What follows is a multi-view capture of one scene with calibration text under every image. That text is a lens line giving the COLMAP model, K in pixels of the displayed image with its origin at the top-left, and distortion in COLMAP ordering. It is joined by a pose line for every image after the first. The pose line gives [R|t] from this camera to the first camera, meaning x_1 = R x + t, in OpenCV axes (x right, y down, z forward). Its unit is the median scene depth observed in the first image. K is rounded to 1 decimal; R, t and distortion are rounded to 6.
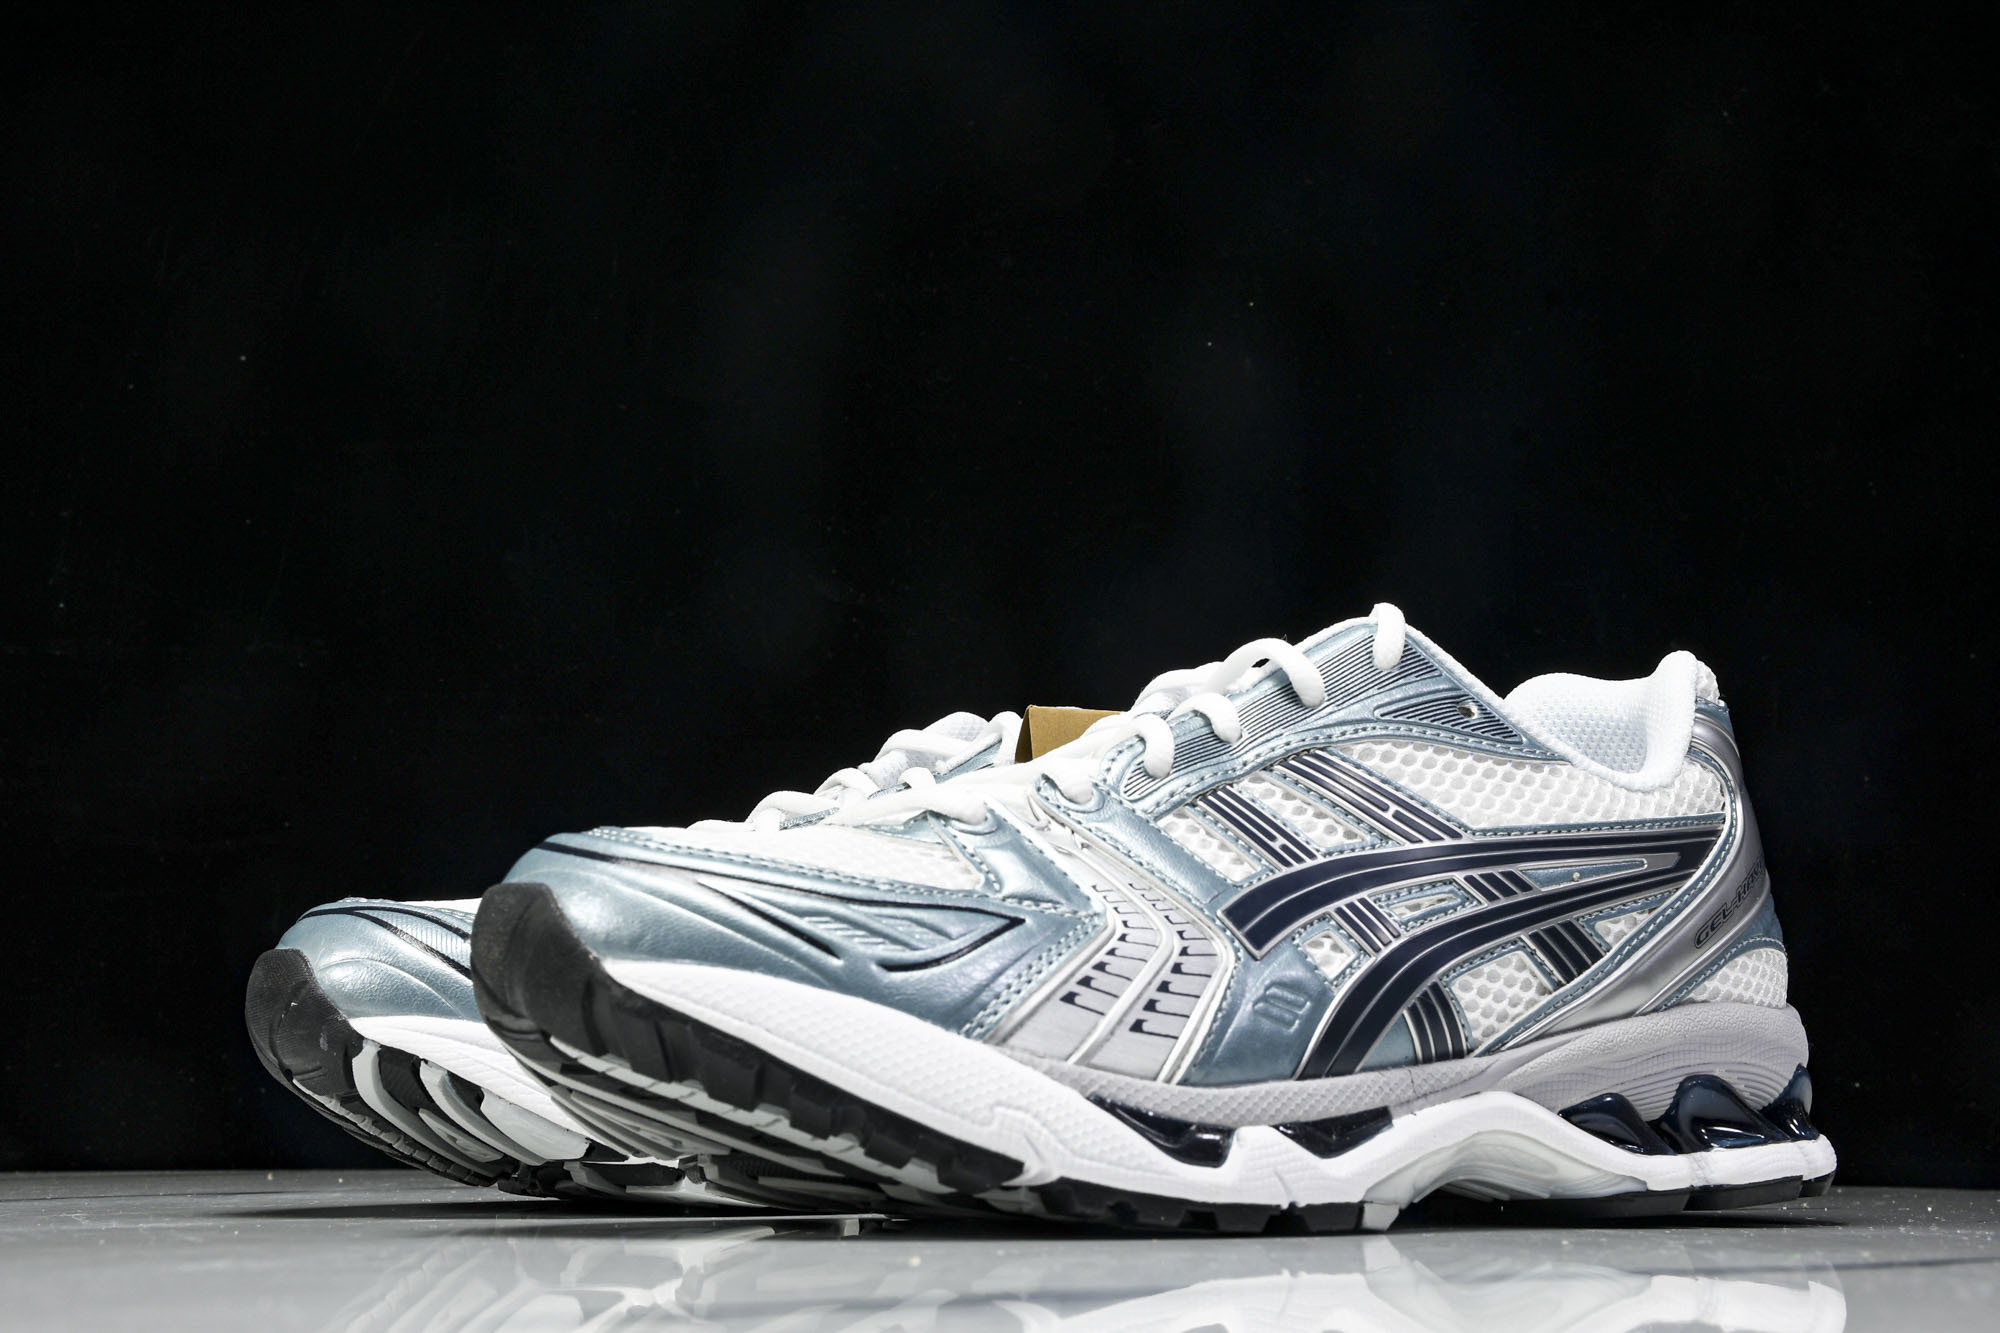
lens RADIAL K [[2821.5, 0, 985.8], [0, 2821.5, 665.1], [0, 0, 1]] dist [0.119553, 0.000000]
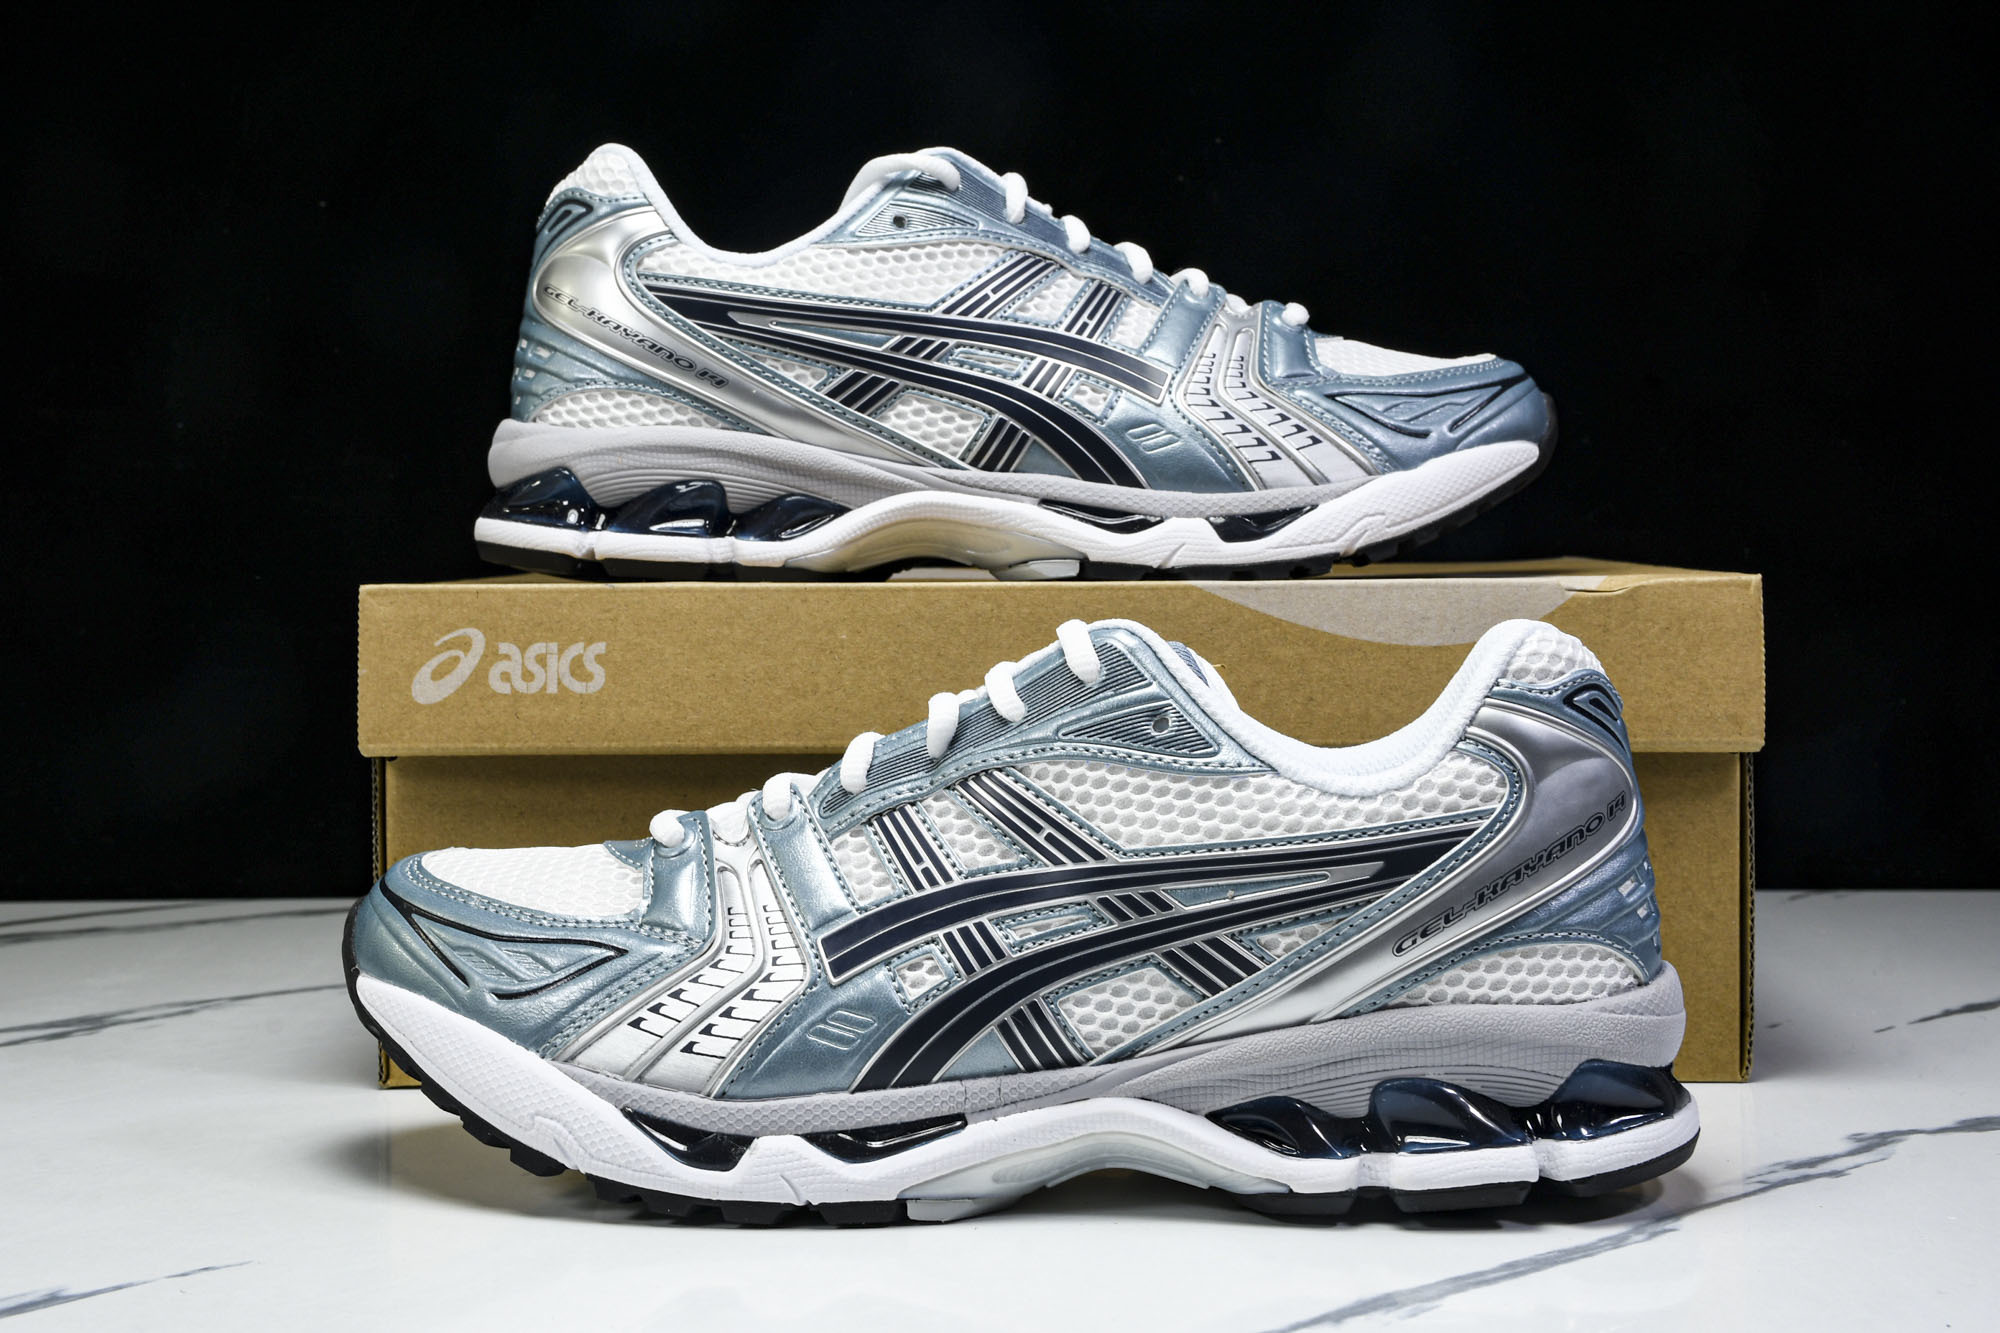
lens RADIAL K [[2821.5, 0, 1000.8], [0, 2821.5, 640.2], [0, 0, 1]] dist [0.119553, 0.000000]
pose [[0.748199, 0.026045, -0.662963, 0.870772], [0.121835, 0.976844, 0.175875, -0.219679], [0.652192, -0.212362, 0.727700, 0.217898]]
